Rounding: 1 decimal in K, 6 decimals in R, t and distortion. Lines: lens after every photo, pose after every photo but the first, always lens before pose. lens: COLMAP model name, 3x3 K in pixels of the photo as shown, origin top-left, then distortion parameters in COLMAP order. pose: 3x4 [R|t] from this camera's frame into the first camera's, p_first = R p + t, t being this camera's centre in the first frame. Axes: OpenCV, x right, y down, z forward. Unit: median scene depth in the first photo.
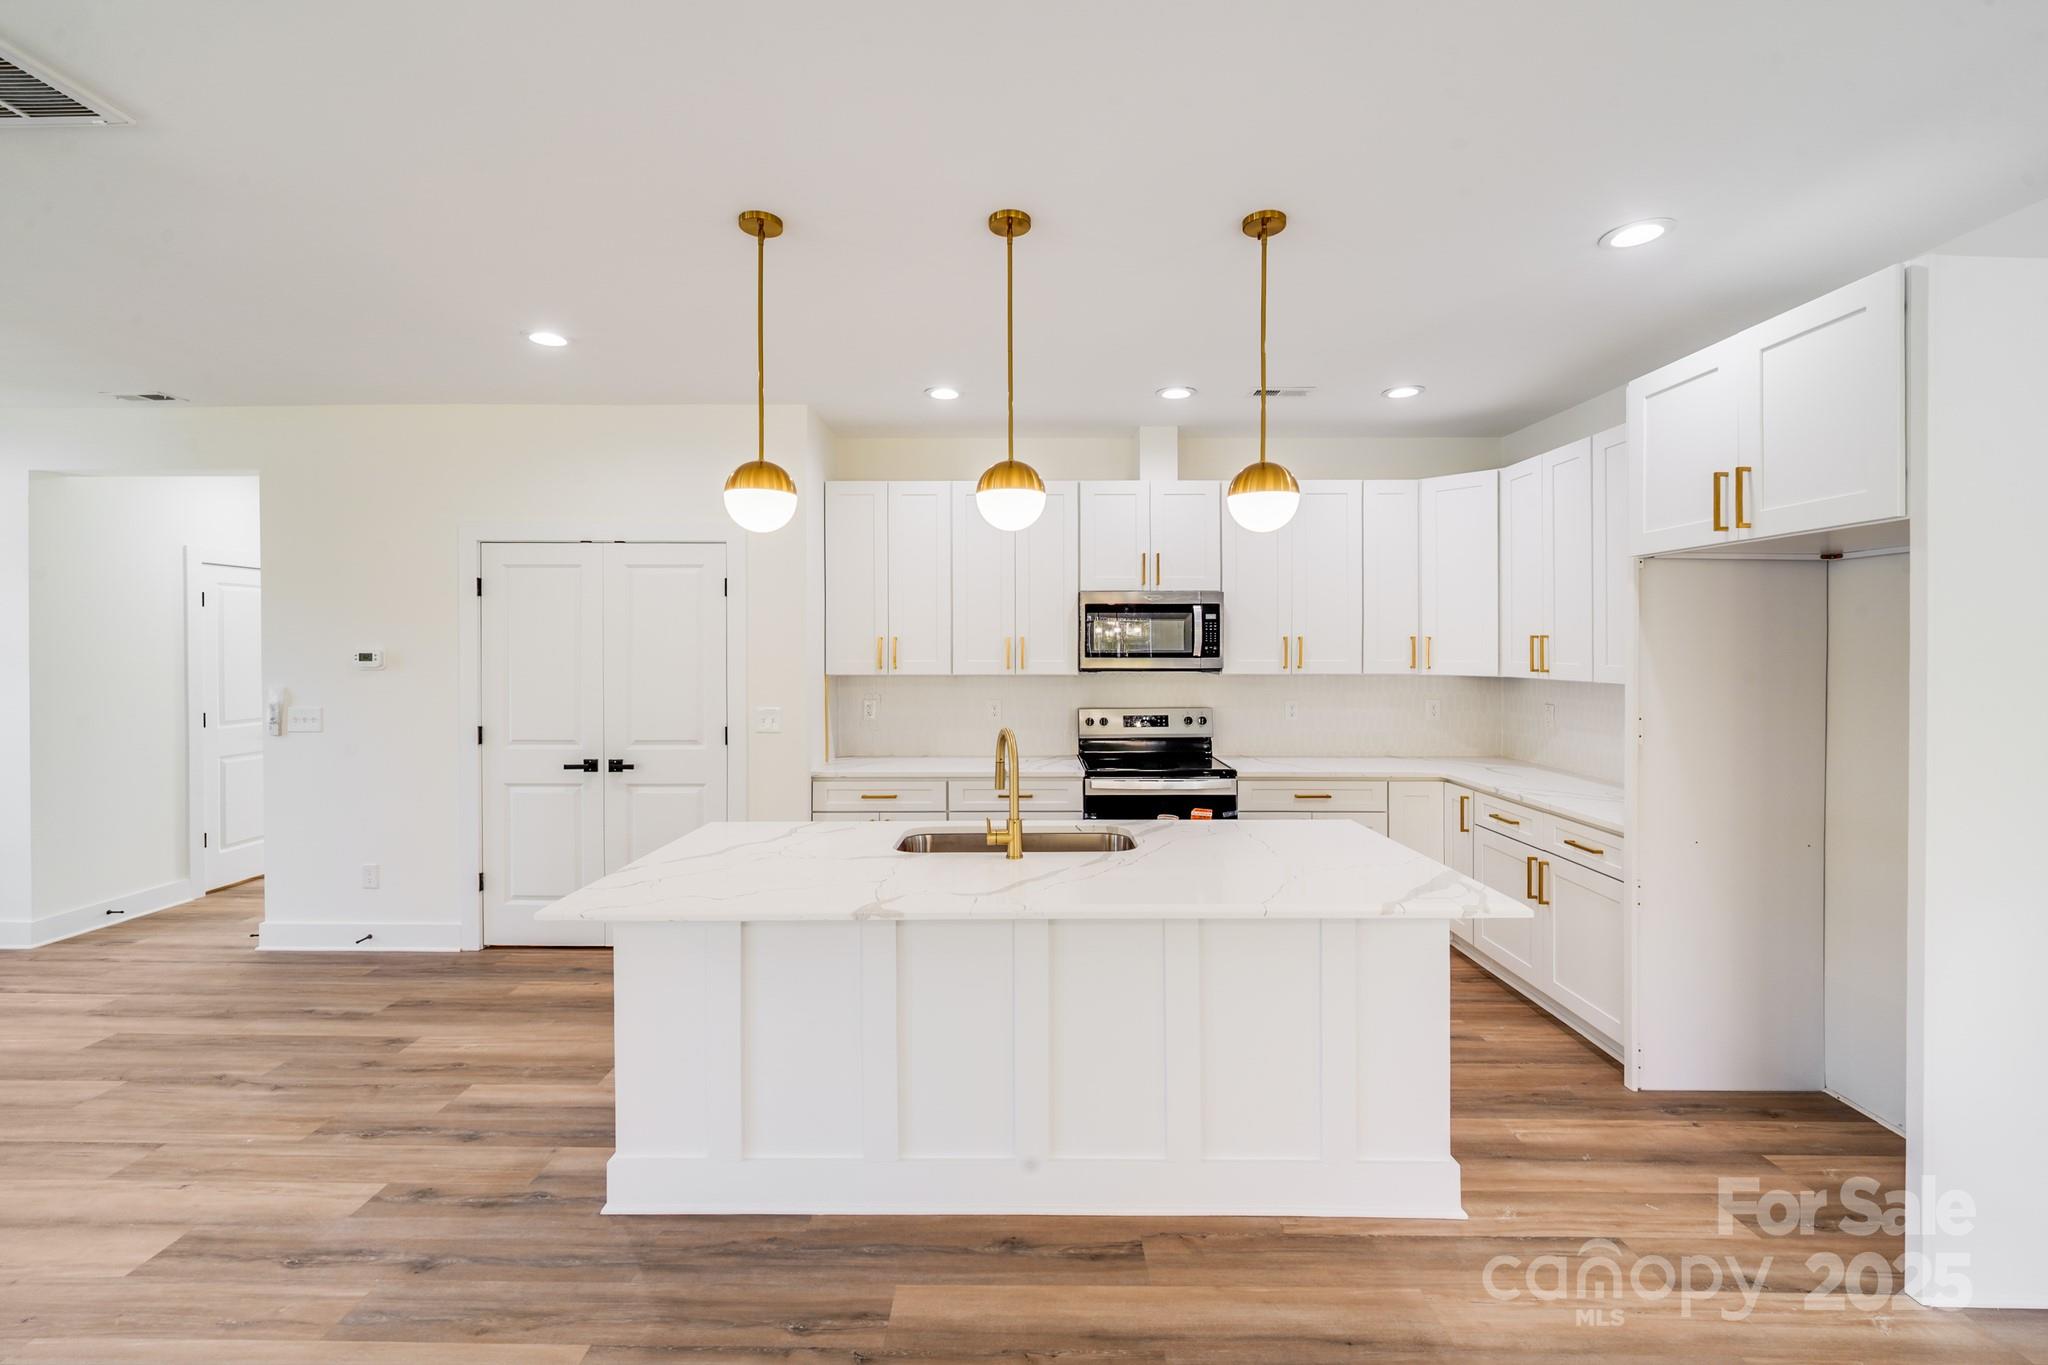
lens RADIAL K [[841.7, 0, 1013.2], [0, 841.7, 645.3], [0, 0, 1]] dist [-0.007519, -0.000019]
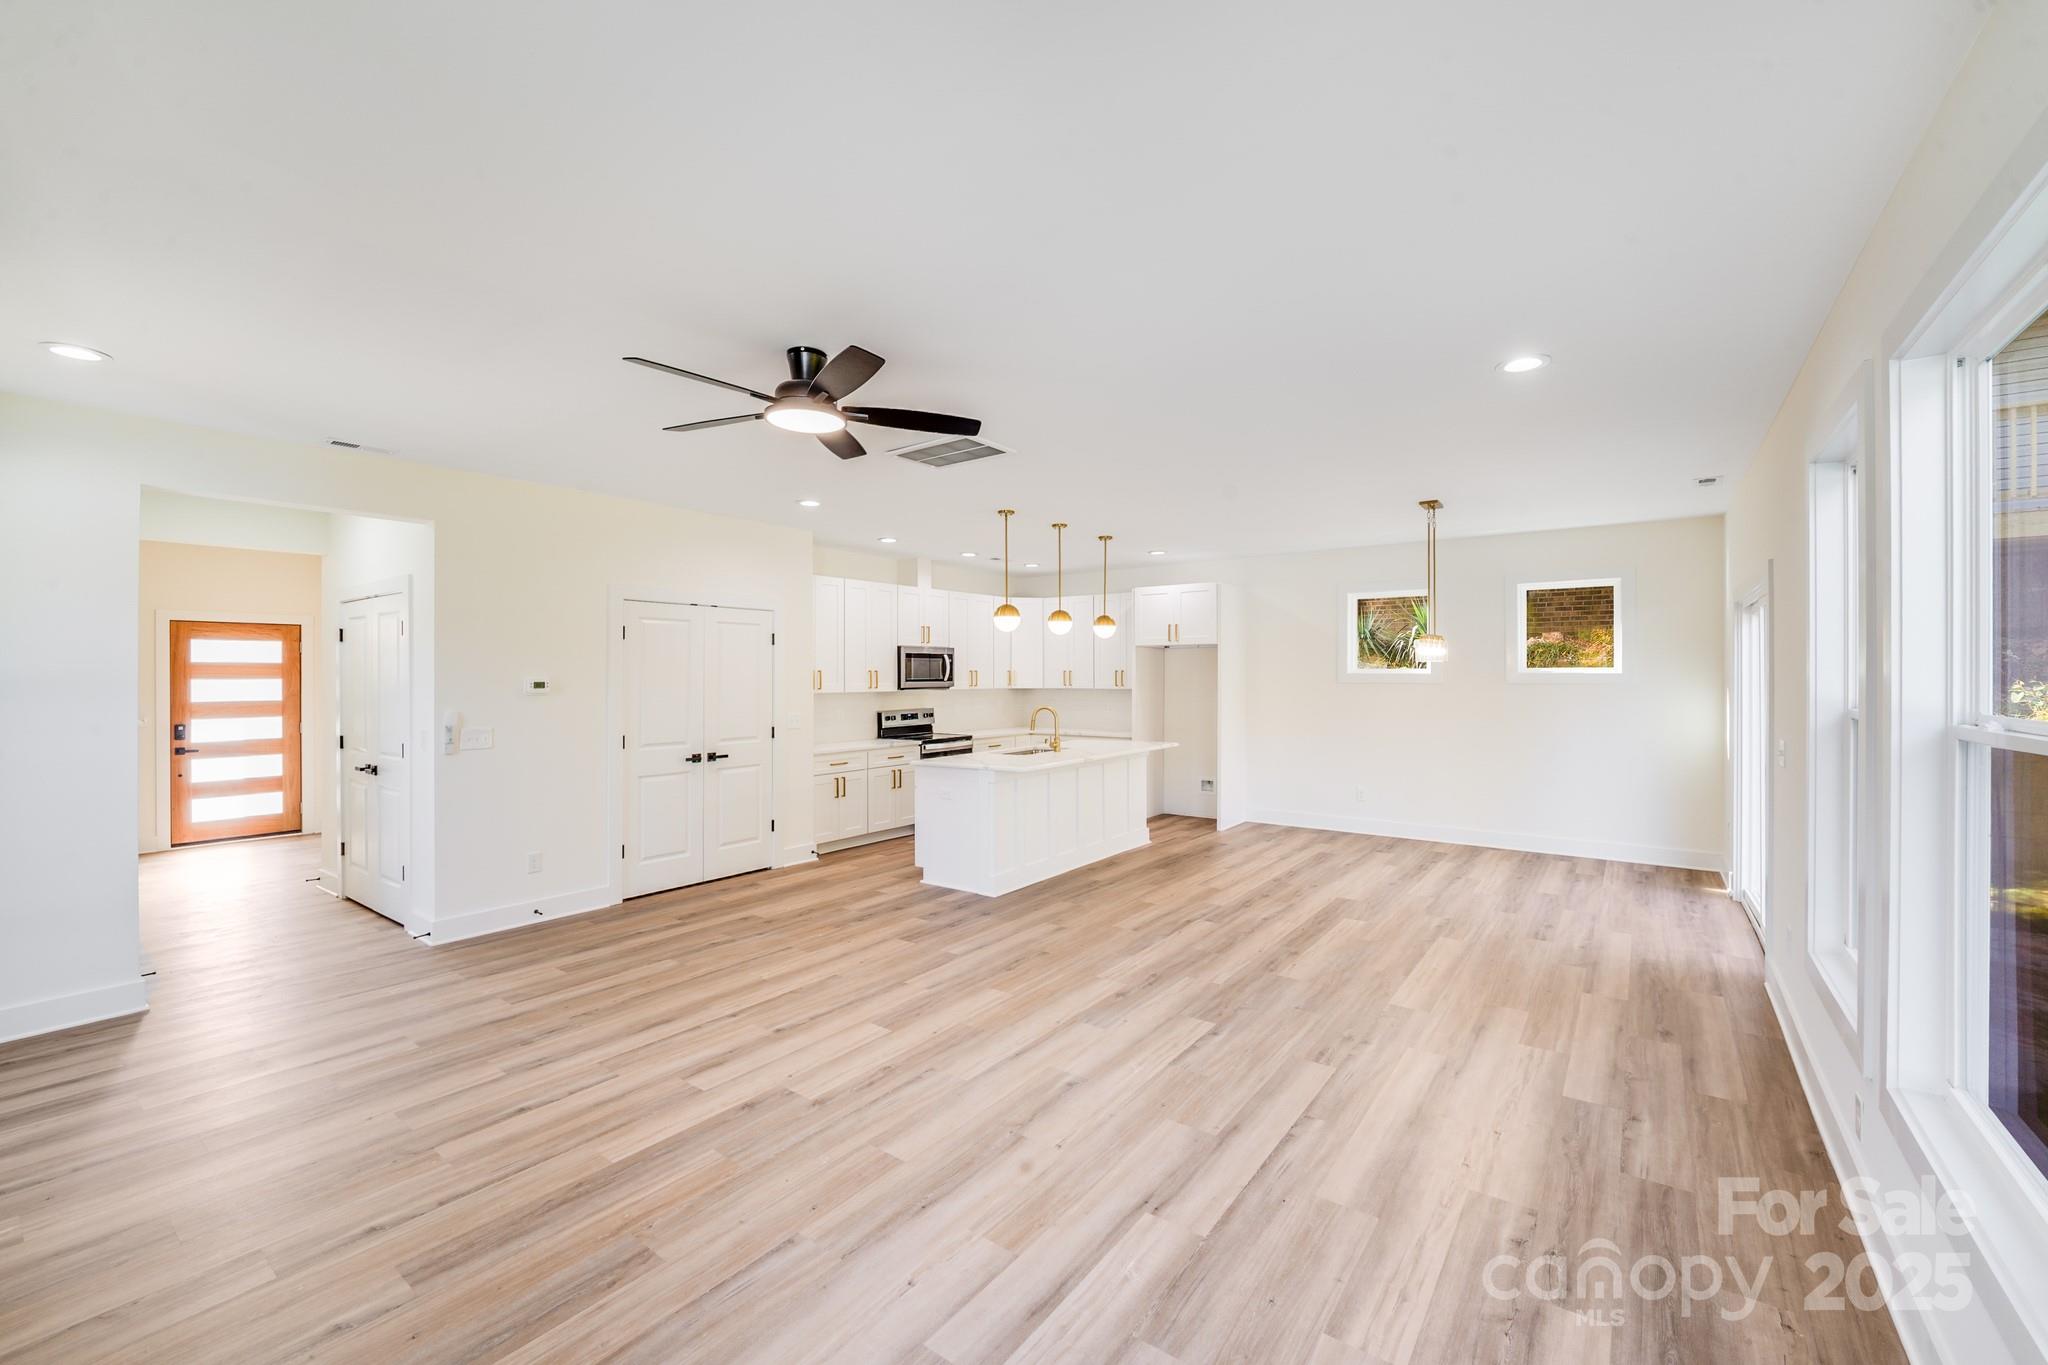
lens RADIAL K [[846.5, 0, 1022.1], [0, 846.5, 678.1], [0, 0, 1]] dist [-0.016895, 0.000086]
pose [[0.576341, -0.002697, 0.817205, -1.716616], [0.001701, 0.999996, 0.002100, 0.004072], [-0.817208, 0.000180, 0.576343, -0.372536]]
